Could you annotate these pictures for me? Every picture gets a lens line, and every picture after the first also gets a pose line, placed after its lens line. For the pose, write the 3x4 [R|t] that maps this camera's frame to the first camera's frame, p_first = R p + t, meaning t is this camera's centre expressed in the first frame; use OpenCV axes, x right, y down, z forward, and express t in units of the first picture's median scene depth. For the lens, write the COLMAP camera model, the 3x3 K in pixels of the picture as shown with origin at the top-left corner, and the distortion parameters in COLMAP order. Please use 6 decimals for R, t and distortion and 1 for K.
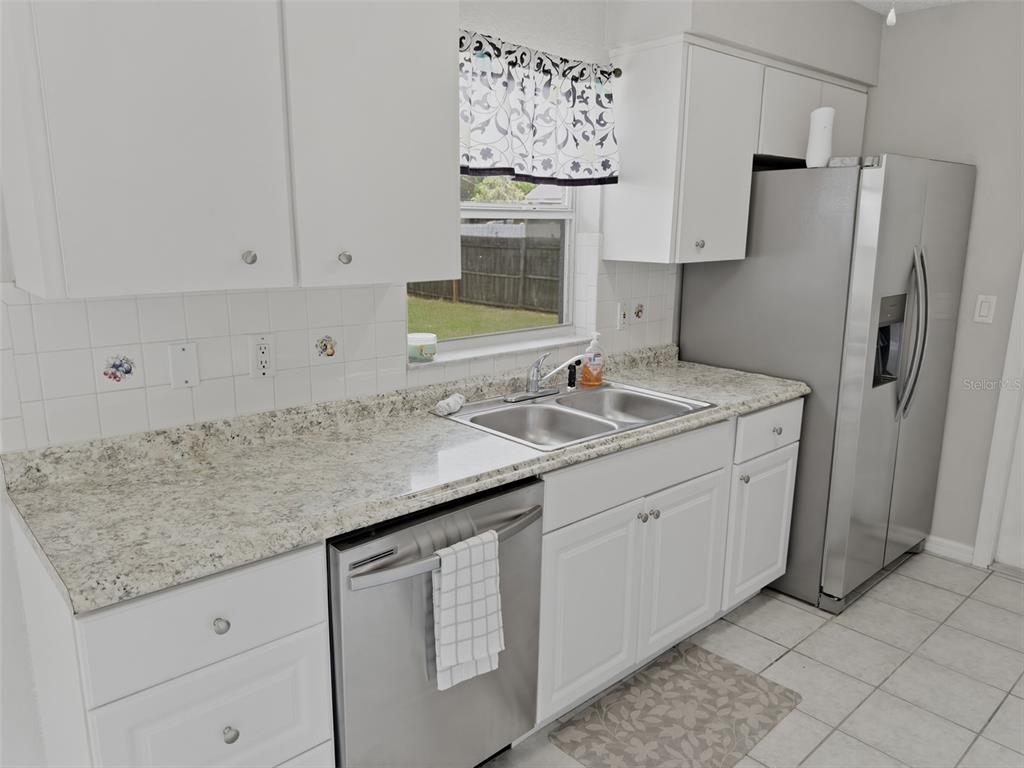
lens RADIAL K [[746.1, 0, 519.3], [0, 746.1, 385.0], [0, 0, 1]] dist [0.035295, -0.004999]
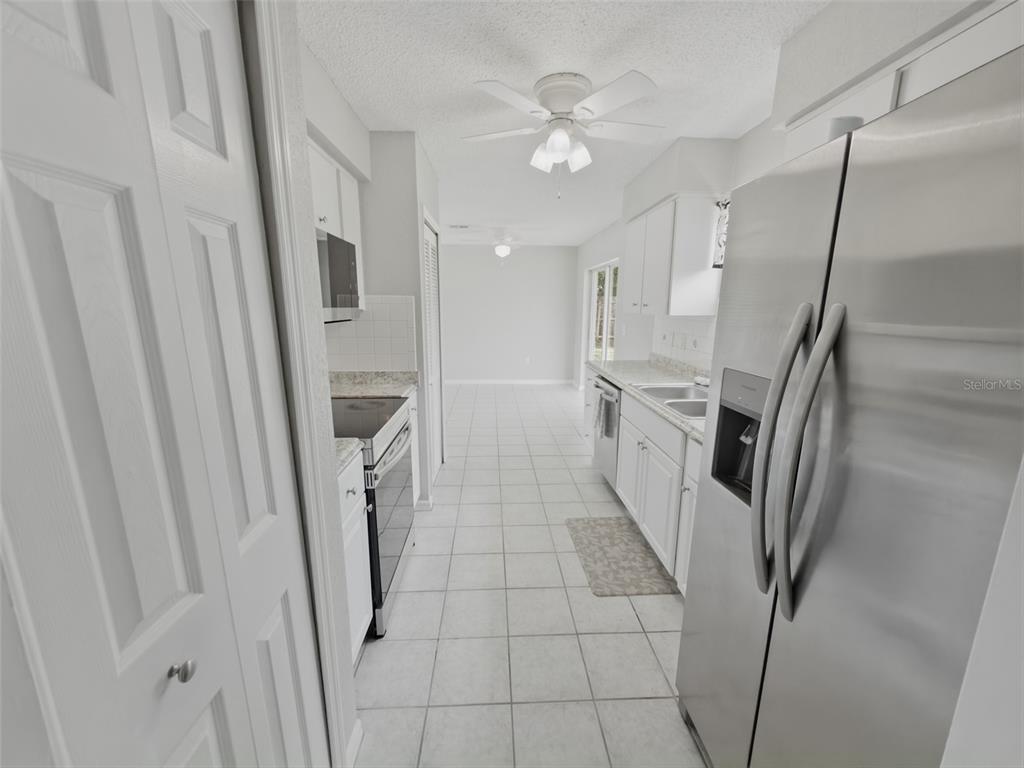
lens RADIAL K [[411.6, 0, 518.8], [0, 411.6, 379.9], [0, 0, 1]] dist [0.022668, 0.000051]
pose [[-0.633454, 0.121484, -0.764185, 1.110390], [-0.186462, 0.934530, 0.303127, -0.229755], [0.750978, 0.334509, -0.569329, 1.271235]]
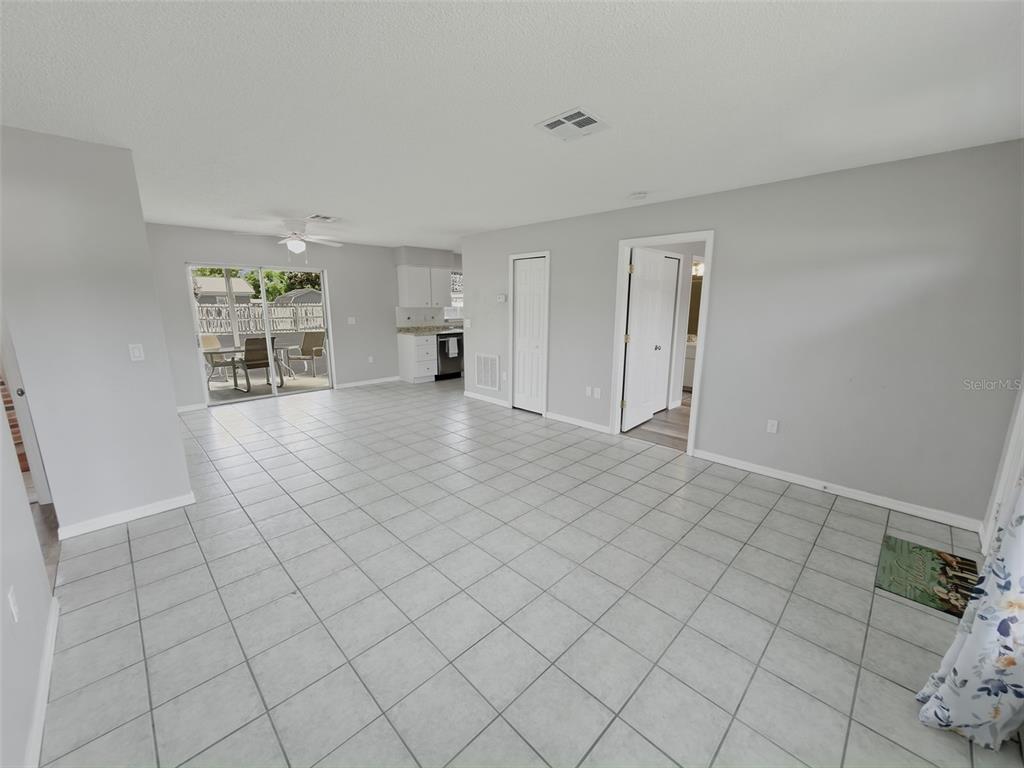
lens RADIAL K [[383.2, 0, 516.7], [0, 383.2, 380.5], [0, 0, 1]] dist [-0.000950, -0.000124]
pose [[0.997960, -0.016831, 0.061588, 0.264702], [0.017539, 0.999786, -0.010976, 0.533036], [-0.061390, 0.012034, 0.998041, -2.358006]]
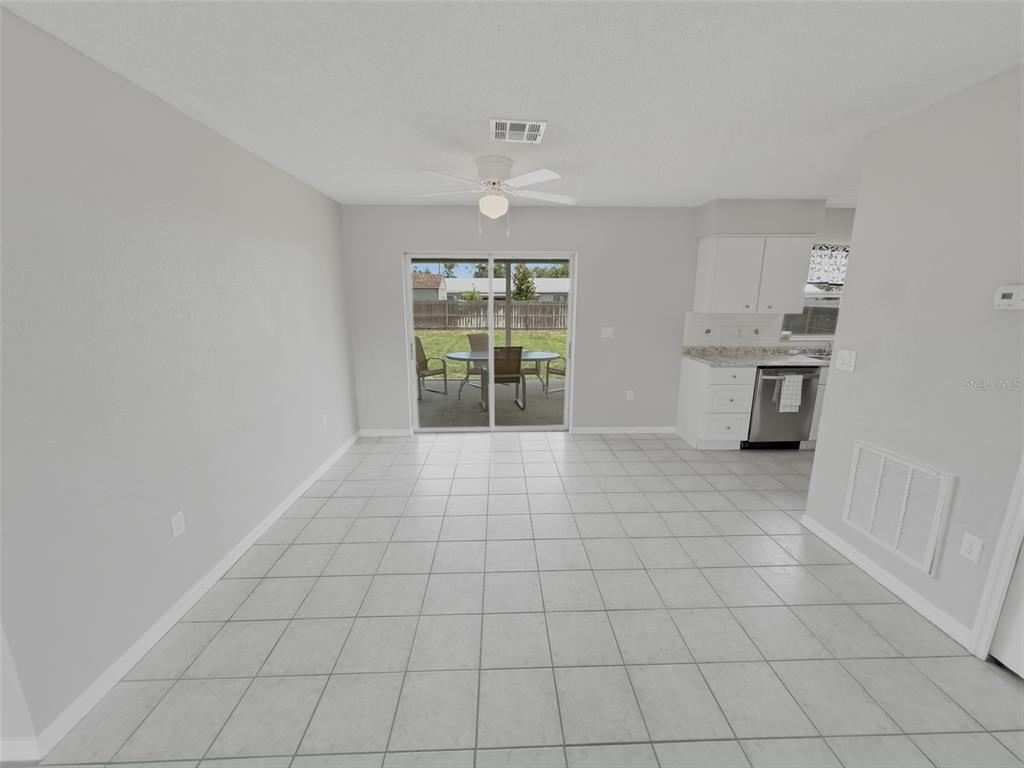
lens RADIAL K [[411.6, 0, 518.8], [0, 411.6, 379.9], [0, 0, 1]] dist [0.022668, 0.000051]
pose [[0.768724, 0.120388, -0.628148, 0.151125], [-0.136456, 0.990383, 0.022819, 0.279785], [0.624854, 0.068173, 0.777759, -1.250290]]
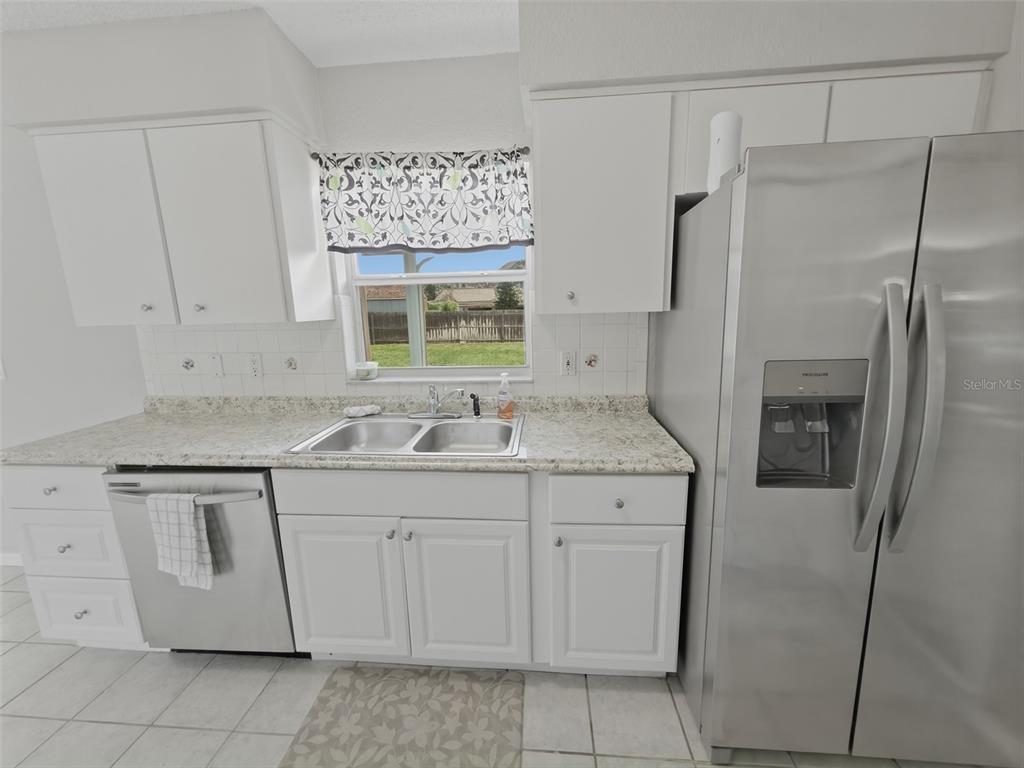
lens RADIAL K [[409.1, 0, 506.6], [0, 409.1, 382.1], [0, 0, 1]] dist [0.001918, 0.000269]
pose [[0.670487, 0.105765, -0.734344, 0.690984], [-0.129003, 0.991329, 0.024992, -0.087803], [0.730620, 0.077975, 0.678318, 0.661902]]
